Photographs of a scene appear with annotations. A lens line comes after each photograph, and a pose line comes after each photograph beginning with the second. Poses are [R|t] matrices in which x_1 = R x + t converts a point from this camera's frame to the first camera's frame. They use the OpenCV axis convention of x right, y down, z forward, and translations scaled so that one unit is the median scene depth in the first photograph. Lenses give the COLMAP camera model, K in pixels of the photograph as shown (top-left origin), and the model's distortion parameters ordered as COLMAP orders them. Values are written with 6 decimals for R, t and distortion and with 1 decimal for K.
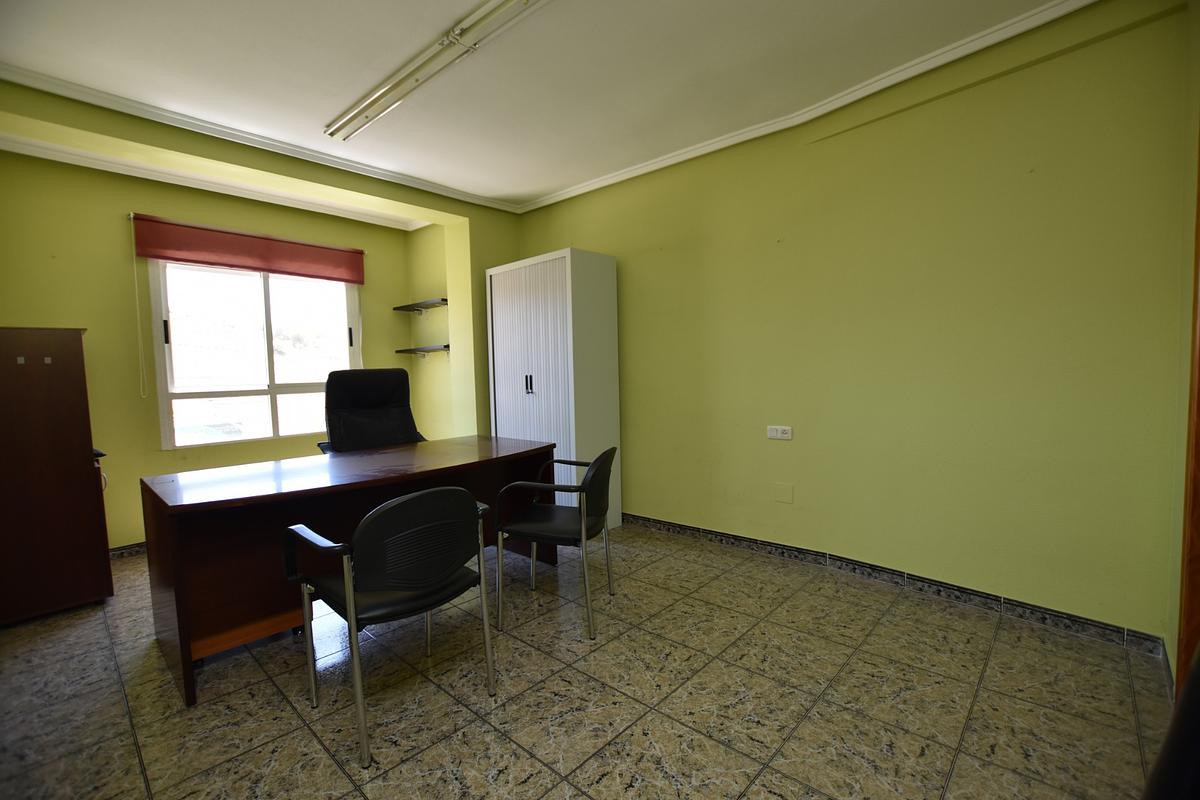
lens RADIAL K [[524.9, 0, 606.3], [0, 524.9, 403.1], [0, 0, 1]] dist [-0.037504, 0.005988]
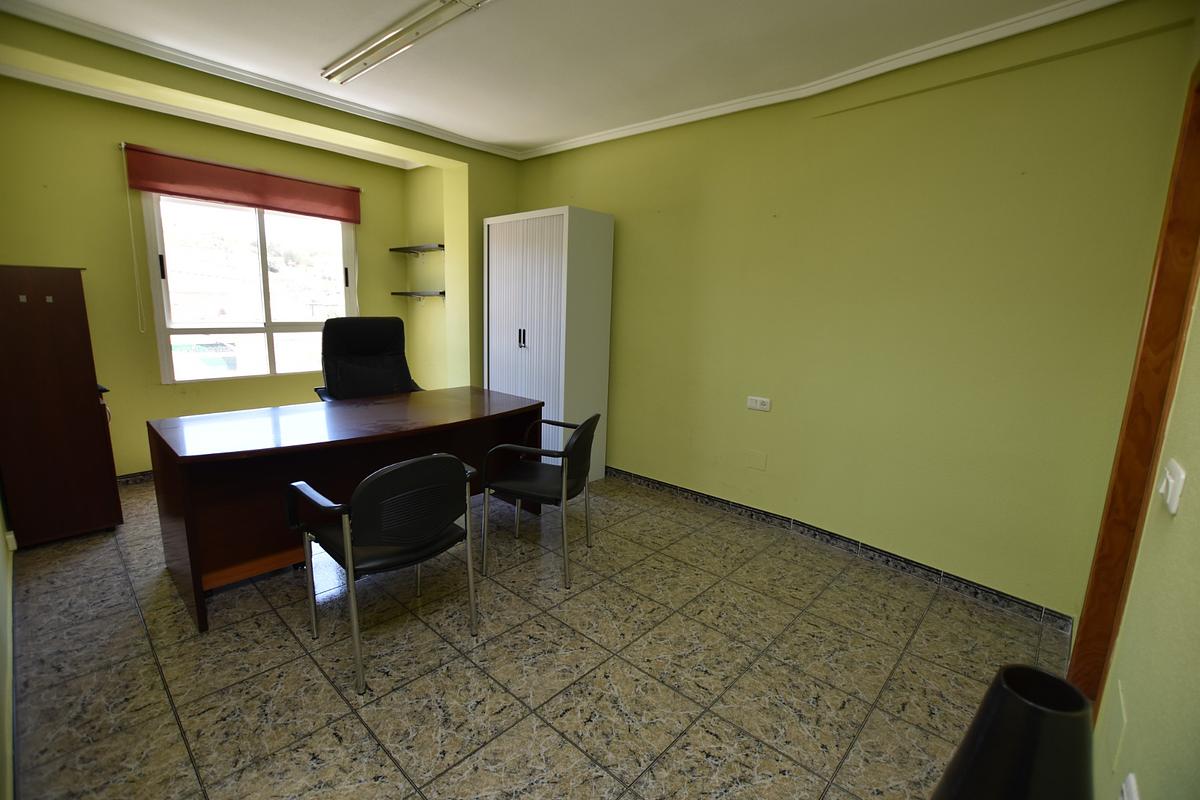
lens RADIAL K [[524.9, 0, 608.5], [0, 524.9, 401.5], [0, 0, 1]] dist [-0.037504, 0.005988]
pose [[0.998177, 0.058033, 0.016561, 0.017454], [-0.059574, 0.991385, 0.116652, -0.067851], [-0.009649, -0.117426, 0.993035, -0.048680]]
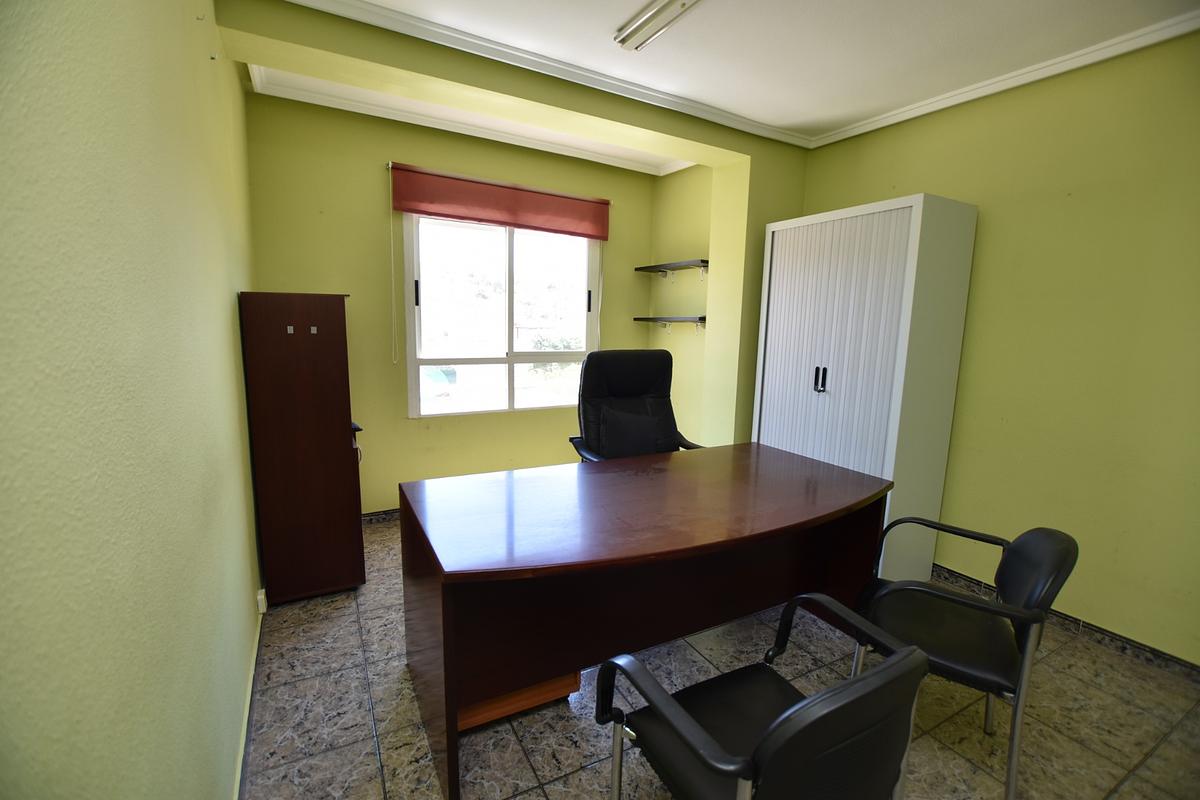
lens RADIAL K [[524.9, 0, 603.3], [0, 524.9, 402.1], [0, 0, 1]] dist [-0.037504, 0.005988]
pose [[0.942999, 0.099601, -0.317542, -0.317083], [-0.071420, 0.992500, 0.099215, -0.088021], [0.325042, -0.070881, 0.943039, 0.291218]]
